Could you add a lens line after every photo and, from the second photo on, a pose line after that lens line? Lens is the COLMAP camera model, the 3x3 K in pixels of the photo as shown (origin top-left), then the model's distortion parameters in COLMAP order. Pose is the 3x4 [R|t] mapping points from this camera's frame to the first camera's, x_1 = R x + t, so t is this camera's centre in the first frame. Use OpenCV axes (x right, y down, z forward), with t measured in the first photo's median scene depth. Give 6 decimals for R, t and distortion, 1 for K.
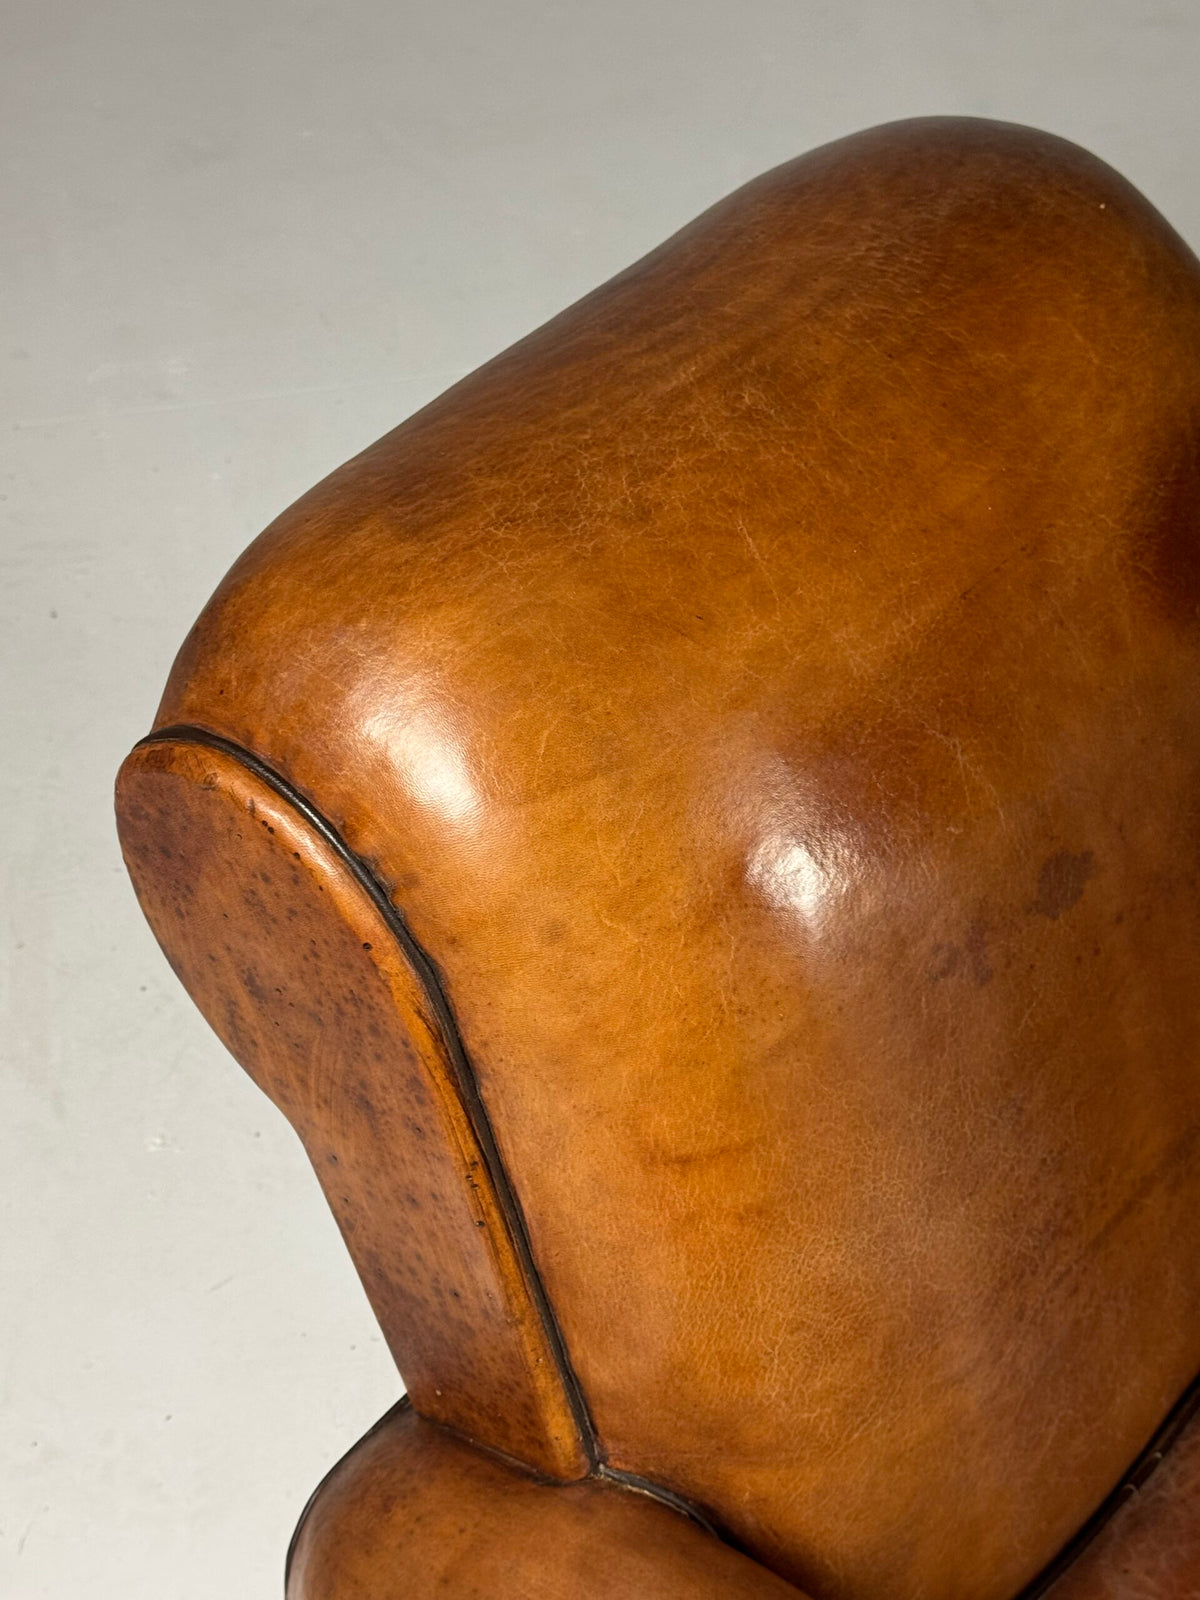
lens RADIAL K [[2442.2, 0, 600.0], [0, 2442.2, 800.0], [0, 0, 1]] dist [0.121345, 0.091441]
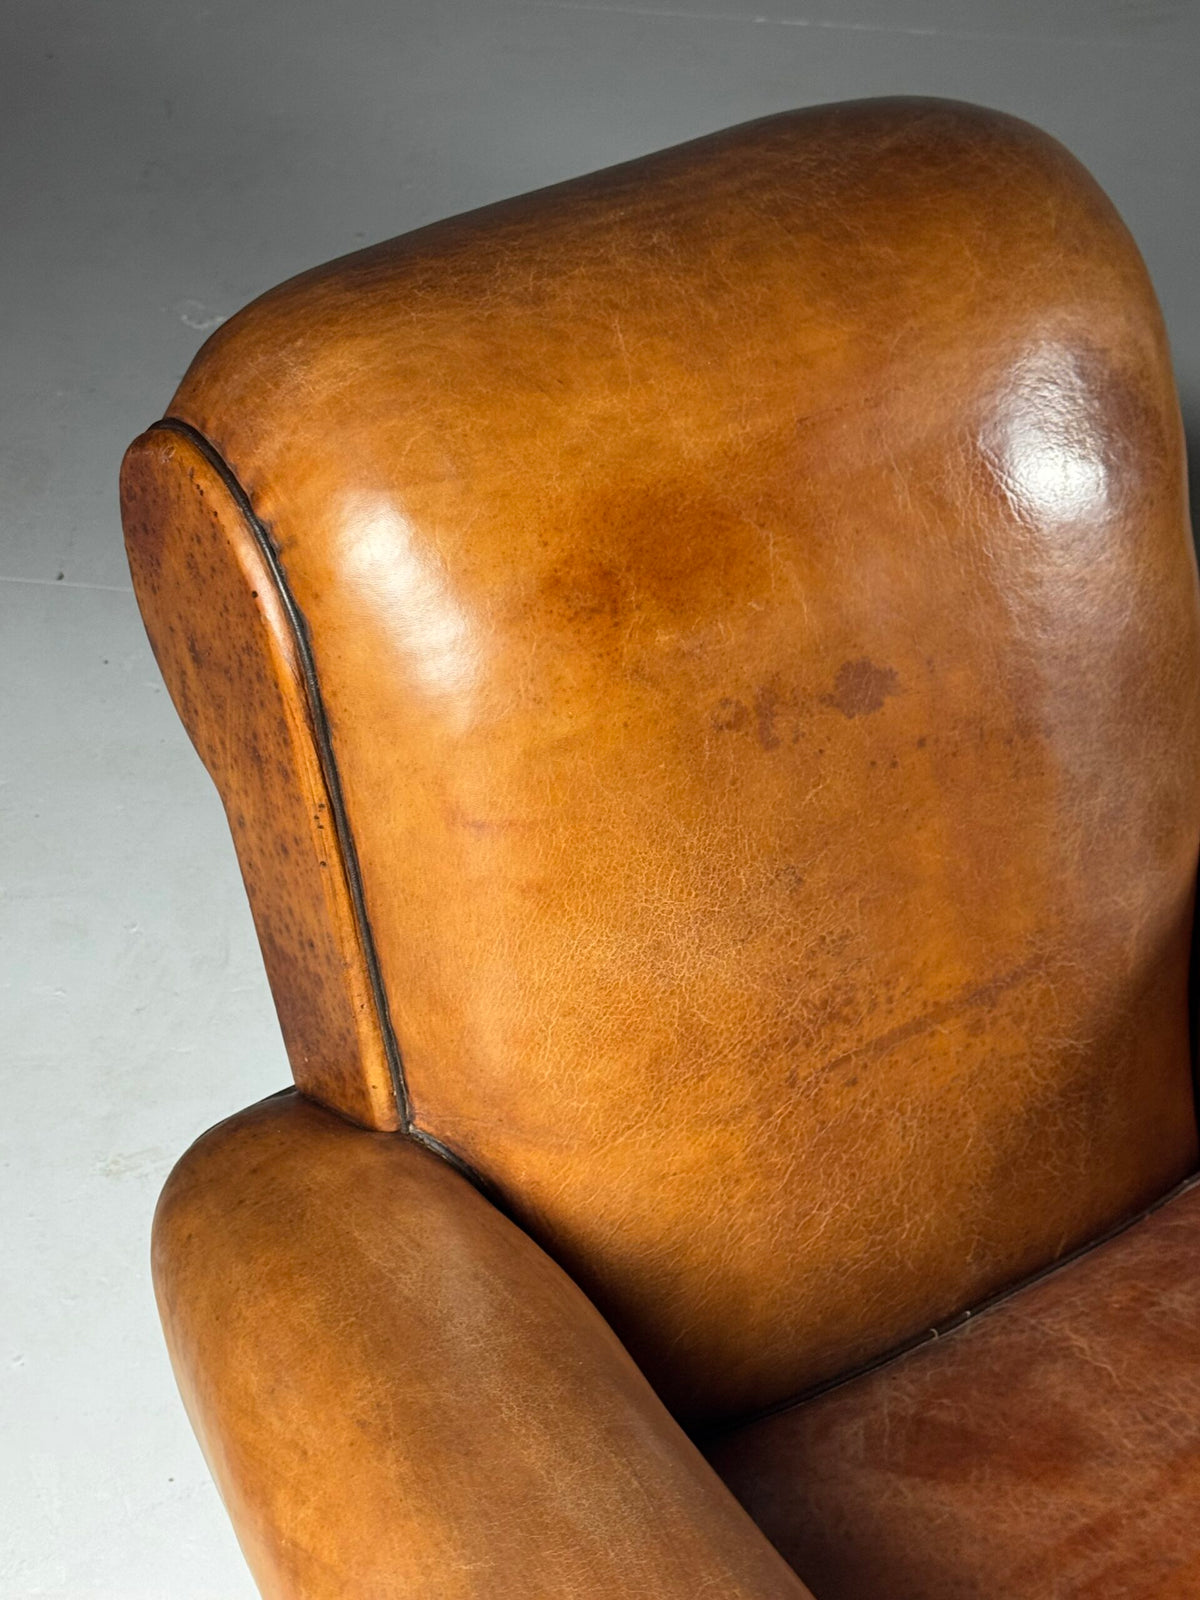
lens RADIAL K [[2674.7, 0, 601.6], [0, 2674.7, 831.4], [0, 0, 1]] dist [0.112573, 0.034125]
pose [[0.963443, 0.172114, -0.205313, 0.361444], [-0.195976, 0.975284, -0.102049, 0.269645], [0.182675, 0.138555, 0.973361, -0.281552]]
